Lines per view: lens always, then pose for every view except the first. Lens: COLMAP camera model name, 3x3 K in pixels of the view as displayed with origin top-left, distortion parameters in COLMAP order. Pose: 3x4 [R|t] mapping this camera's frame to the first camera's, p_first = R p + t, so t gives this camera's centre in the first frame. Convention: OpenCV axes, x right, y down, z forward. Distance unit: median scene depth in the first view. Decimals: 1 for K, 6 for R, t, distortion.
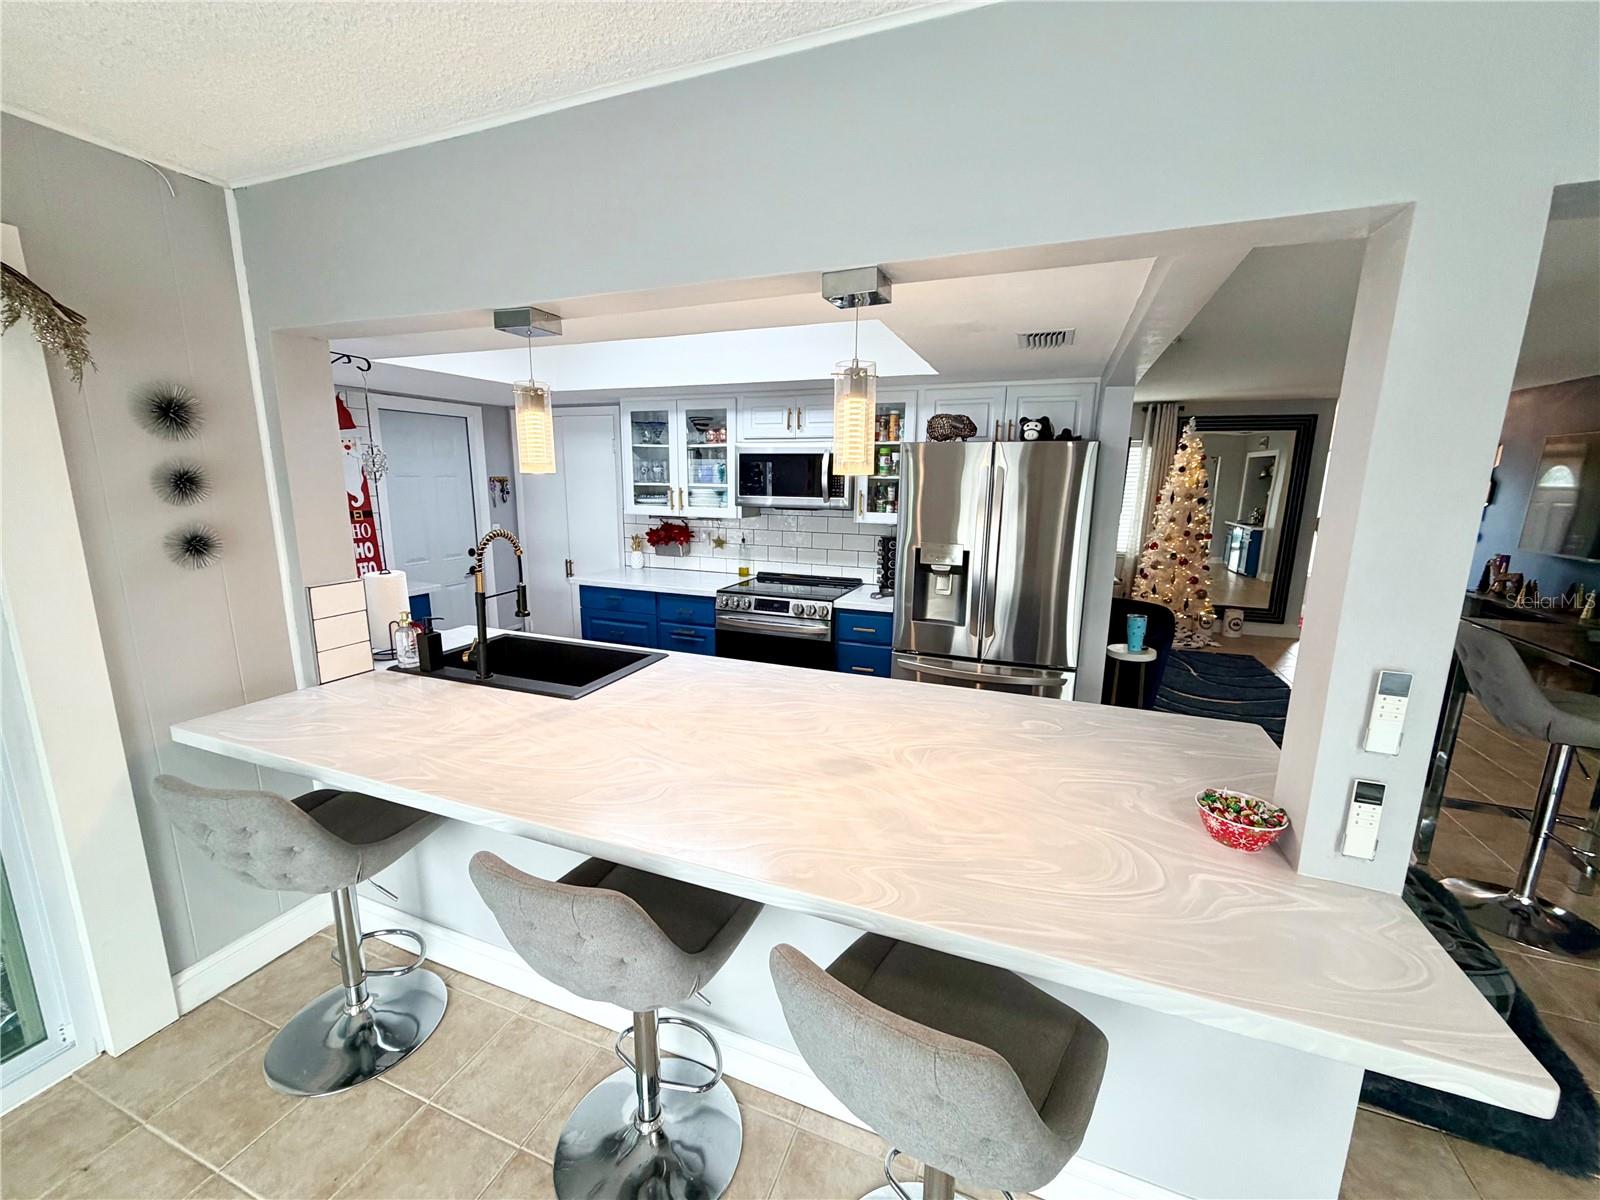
lens RADIAL K [[635.9, 0, 798.2], [0, 635.9, 596.5], [0, 0, 1]] dist [0.000485, -0.000168]
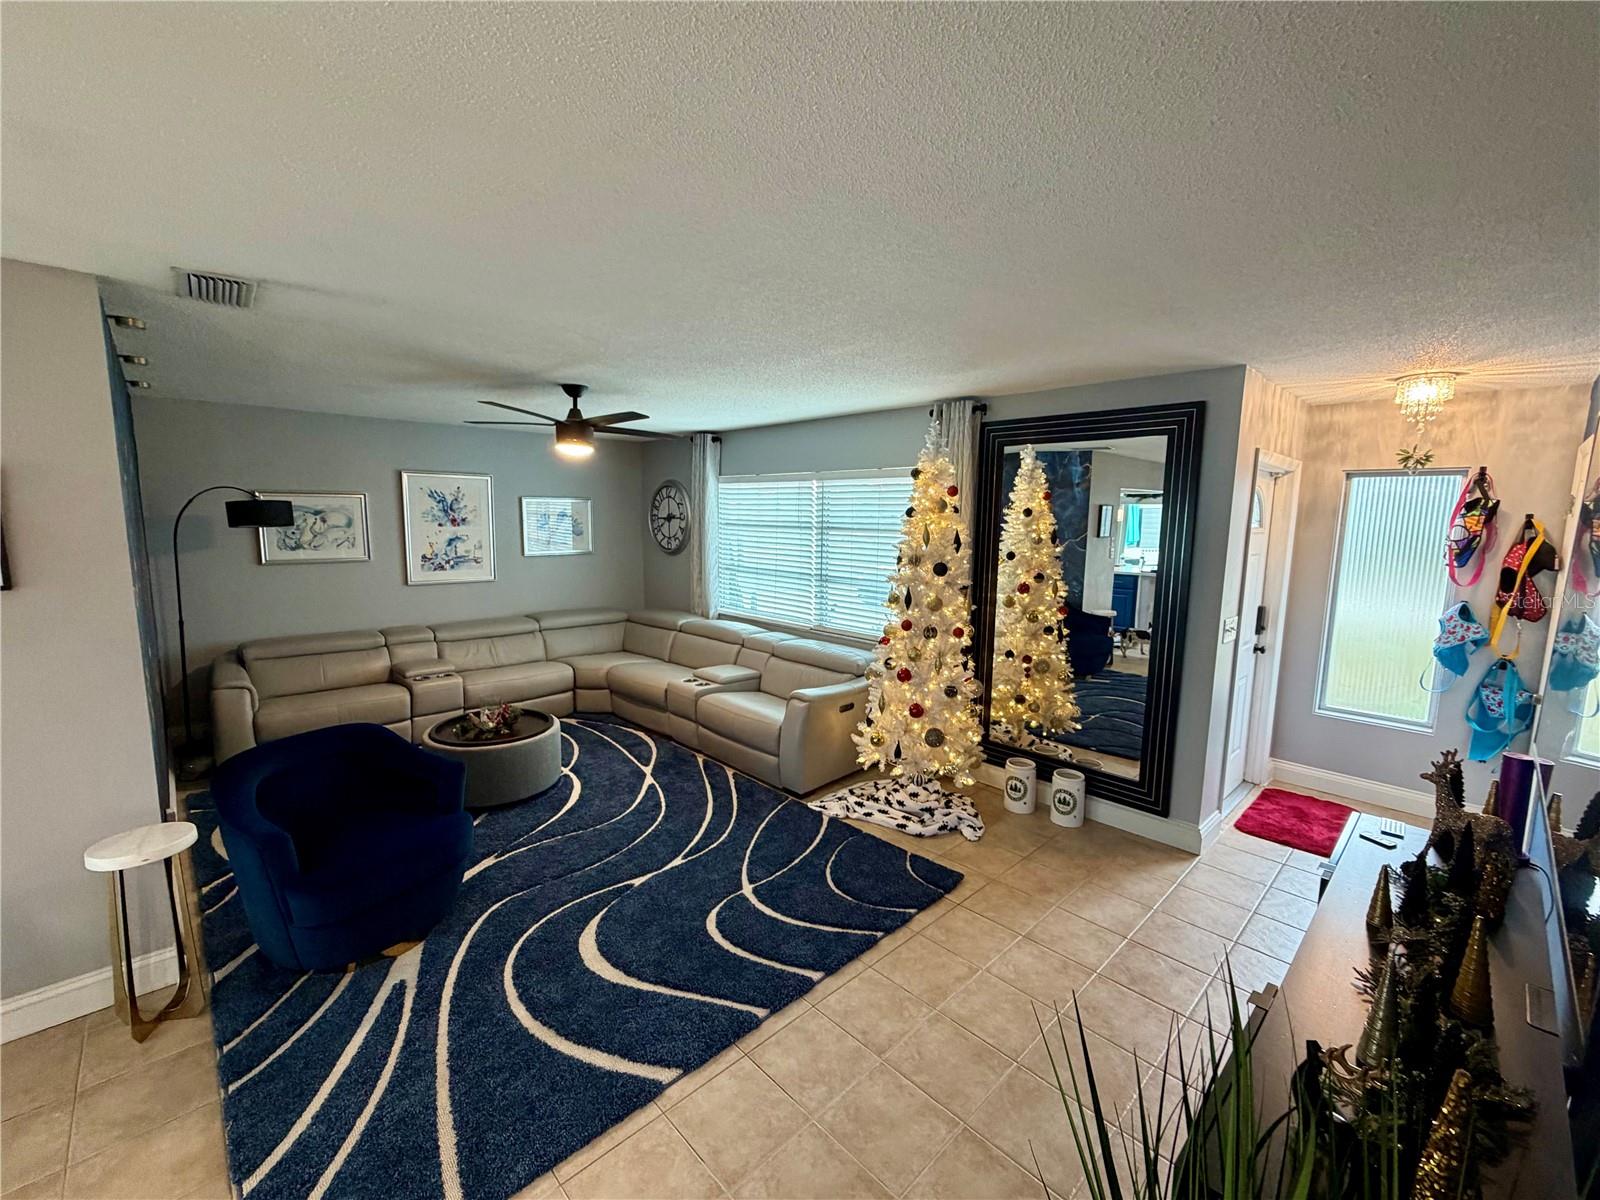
lens RADIAL K [[635.9, 0, 832.5], [0, 635.9, 596.5], [0, 0, 1]] dist [0.000485, -0.000168]
pose [[0.911103, 0.053763, -0.408657, 1.089986], [-0.079154, 0.995825, -0.045463, -0.131025], [0.404506, 0.073768, 0.911555, 0.644093]]
